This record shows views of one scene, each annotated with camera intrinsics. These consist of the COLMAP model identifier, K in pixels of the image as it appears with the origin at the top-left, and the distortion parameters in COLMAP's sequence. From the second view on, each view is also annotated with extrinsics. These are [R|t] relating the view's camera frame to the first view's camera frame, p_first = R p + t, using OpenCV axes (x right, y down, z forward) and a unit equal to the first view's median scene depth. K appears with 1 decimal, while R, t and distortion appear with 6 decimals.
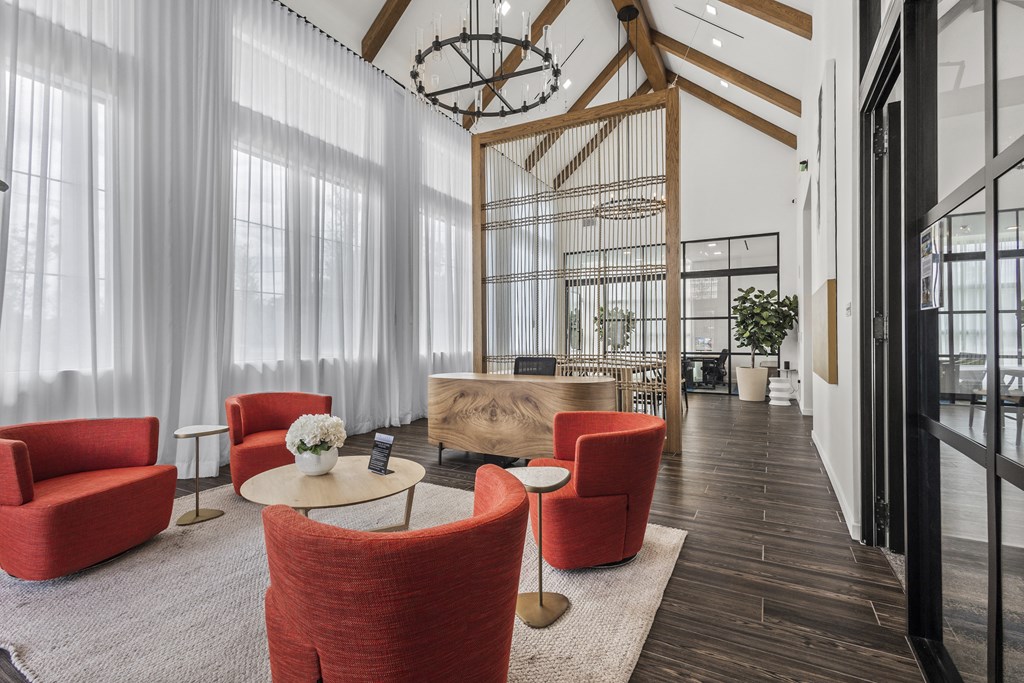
lens RADIAL K [[470.9, 0, 509.4], [0, 470.9, 337.1], [0, 0, 1]] dist [0.003283, -0.000723]
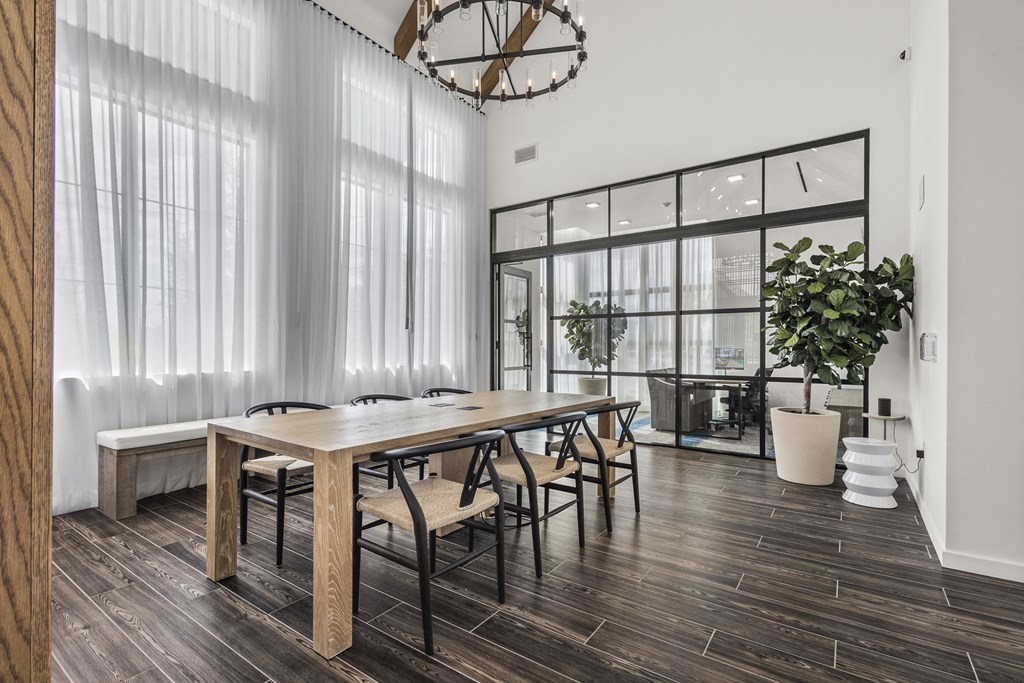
lens RADIAL K [[470.9, 0, 510.9], [0, 470.9, 346.0], [0, 0, 1]] dist [0.003283, -0.000723]
pose [[0.993143, 0.008304, -0.116609, 0.271519], [-0.008377, 0.999965, -0.000136, 0.001867], [0.116604, 0.001112, 0.993178, 0.486805]]
